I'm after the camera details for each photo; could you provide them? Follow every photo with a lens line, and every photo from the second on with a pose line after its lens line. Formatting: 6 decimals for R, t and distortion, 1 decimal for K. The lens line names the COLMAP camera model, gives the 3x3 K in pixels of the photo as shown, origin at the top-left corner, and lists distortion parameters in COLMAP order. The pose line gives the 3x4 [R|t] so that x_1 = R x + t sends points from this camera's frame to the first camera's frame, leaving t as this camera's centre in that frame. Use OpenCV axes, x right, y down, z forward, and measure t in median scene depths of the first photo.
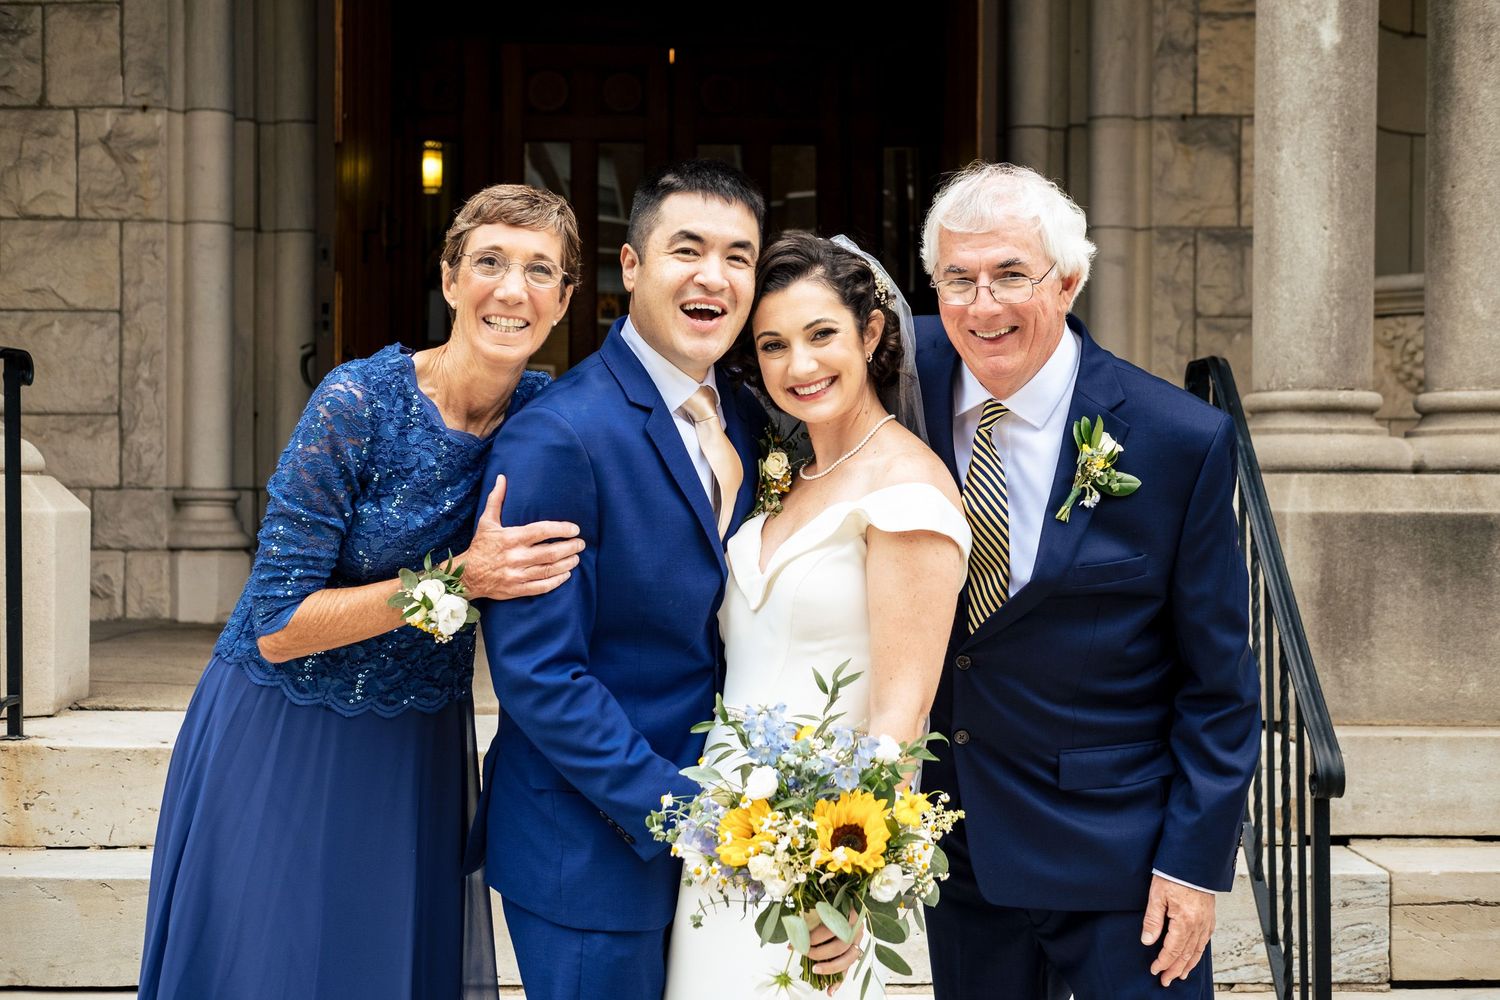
lens RADIAL K [[2219.8, 0, 726.7], [0, 2219.8, 516.9], [0, 0, 1]] dist [0.099710, 0.000000]
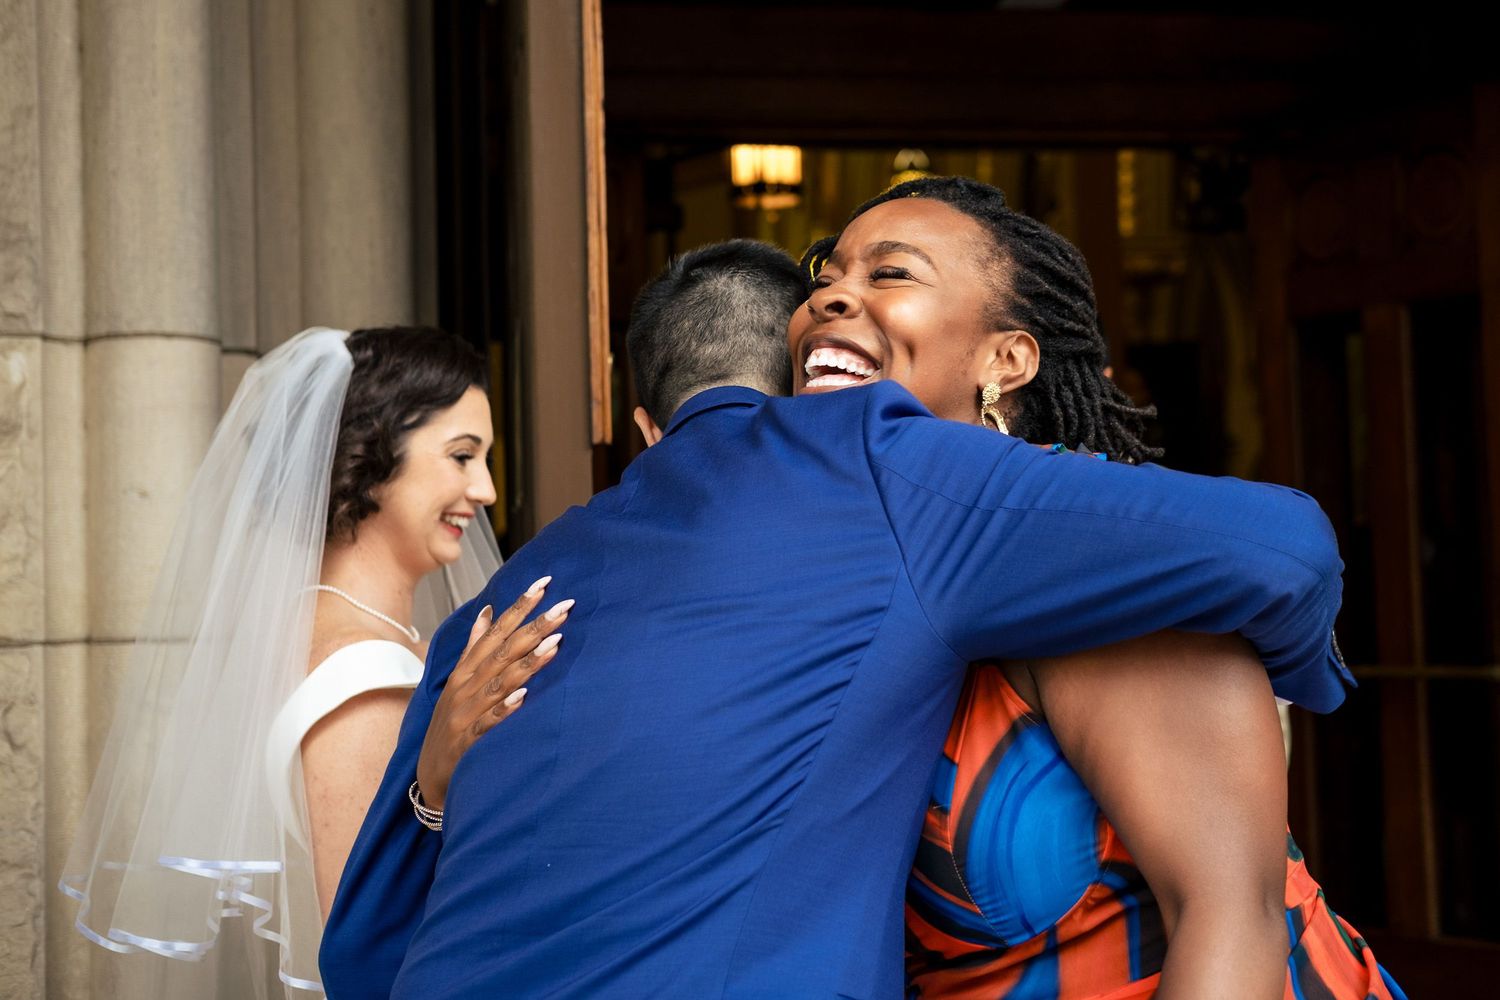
lens RADIAL K [[2219.8, 0, 749.8], [0, 2219.8, 488.6], [0, 0, 1]] dist [0.099710, 0.000000]
pose [[0.987430, -0.029944, 0.155195, -0.197893], [0.038435, 0.997907, -0.052006, -0.137256], [-0.153313, 0.057318, 0.986514, 0.638949]]
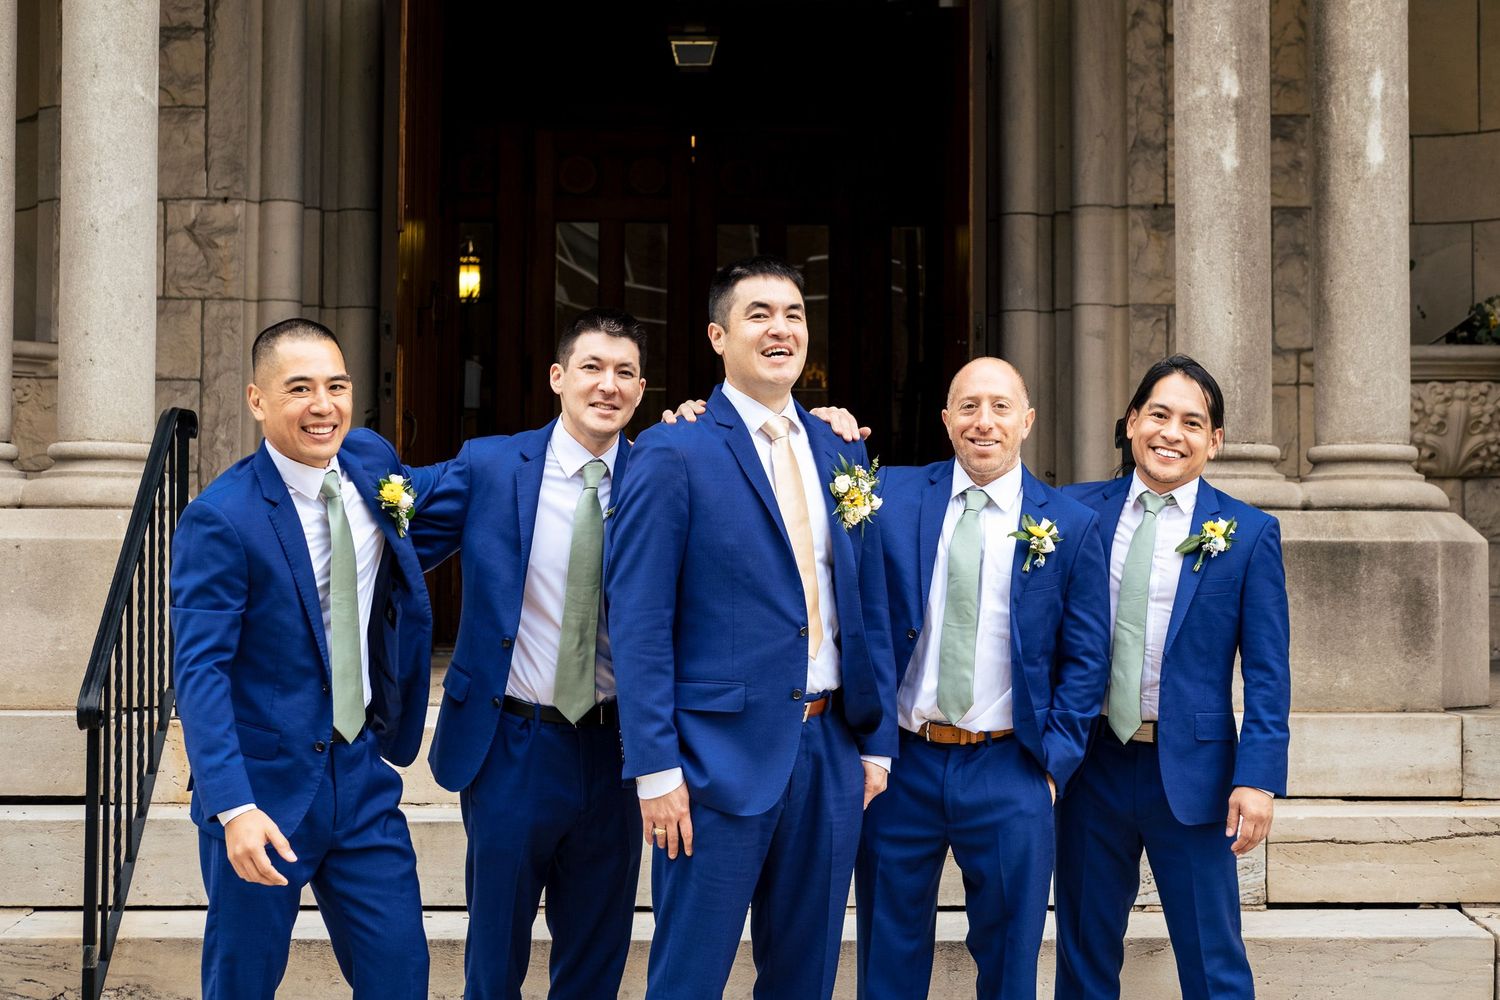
lens RADIAL K [[2460.7, 0, 742.5], [0, 2460.7, 499.0], [0, 0, 1]] dist [-0.013313, 0.000000]
pose [[1.000000, -0.000159, -0.000286, -0.001510], [0.000146, 0.999063, -0.043275, 0.020541], [0.000292, 0.043275, 0.999063, -0.223971]]
